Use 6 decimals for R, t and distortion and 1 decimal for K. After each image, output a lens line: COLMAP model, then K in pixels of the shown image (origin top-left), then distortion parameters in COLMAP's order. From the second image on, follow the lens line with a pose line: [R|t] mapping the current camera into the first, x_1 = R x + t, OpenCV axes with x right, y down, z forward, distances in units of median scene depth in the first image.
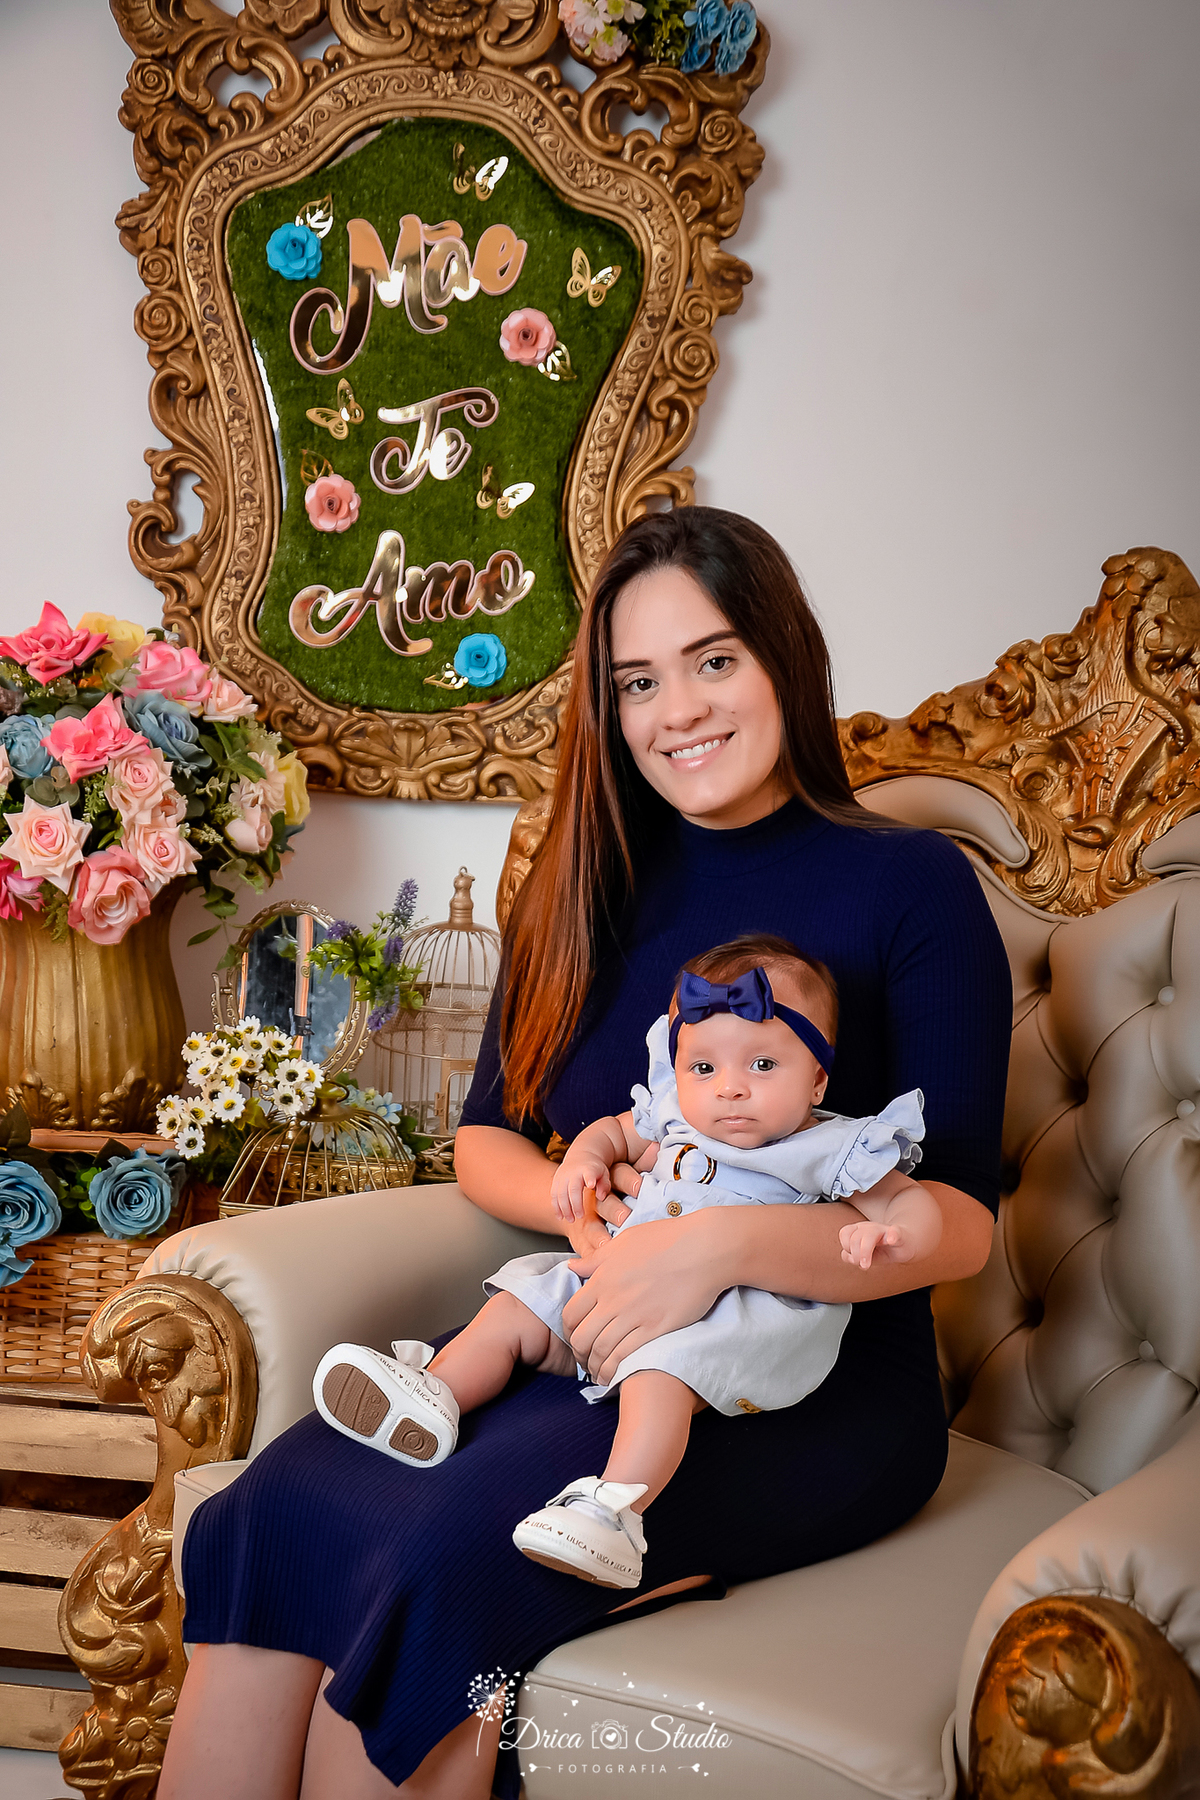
lens RADIAL K [[2067.8, 0, 566.8], [0, 2067.8, 948.1], [0, 0, 1]] dist [-0.007206, 0.000000]
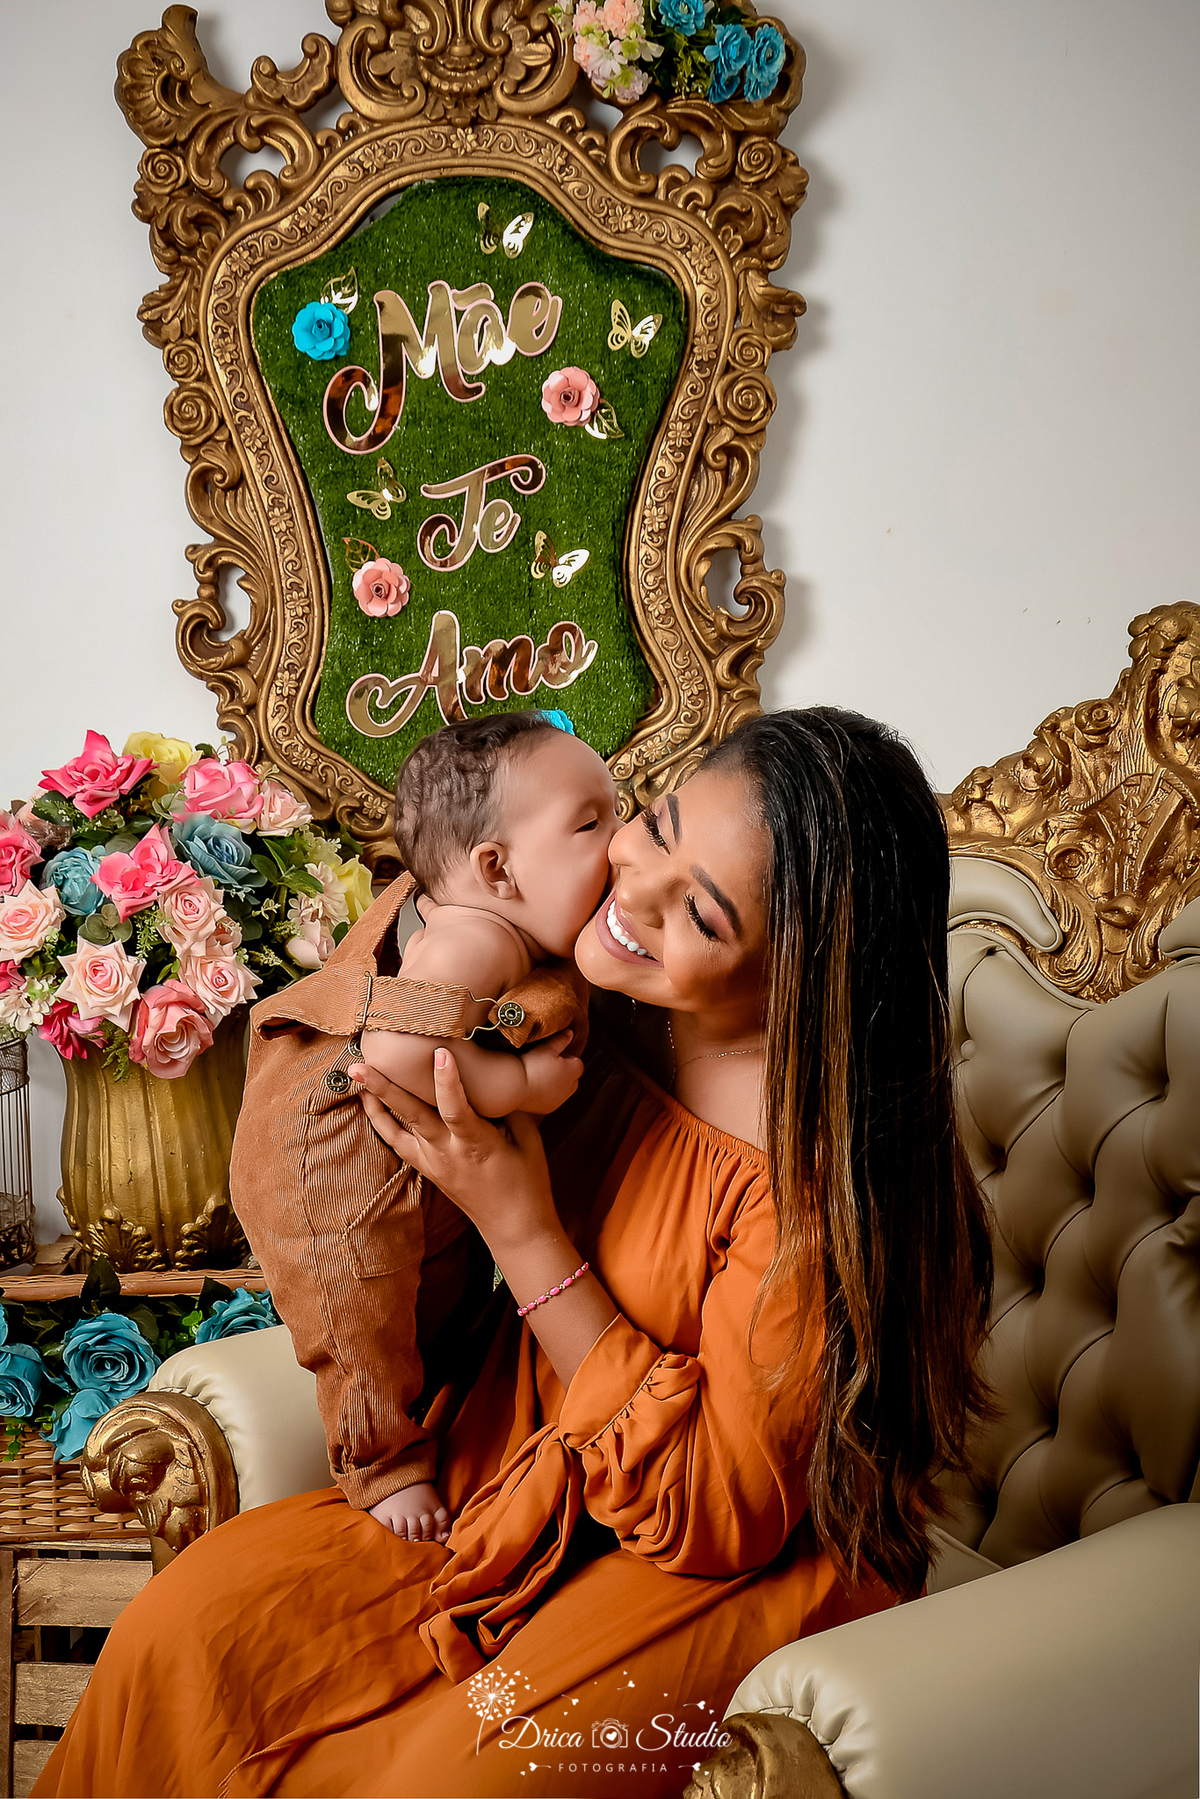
lens RADIAL K [[2523.5, 0, 567.1], [0, 2523.5, 919.9], [0, 0, 1]] dist [0.011970, 0.000000]
pose [[0.992109, -0.070505, -0.103672, 0.082611], [0.070639, 0.997499, -0.002380, -0.053509], [0.103580, -0.004962, 0.994609, -0.152957]]
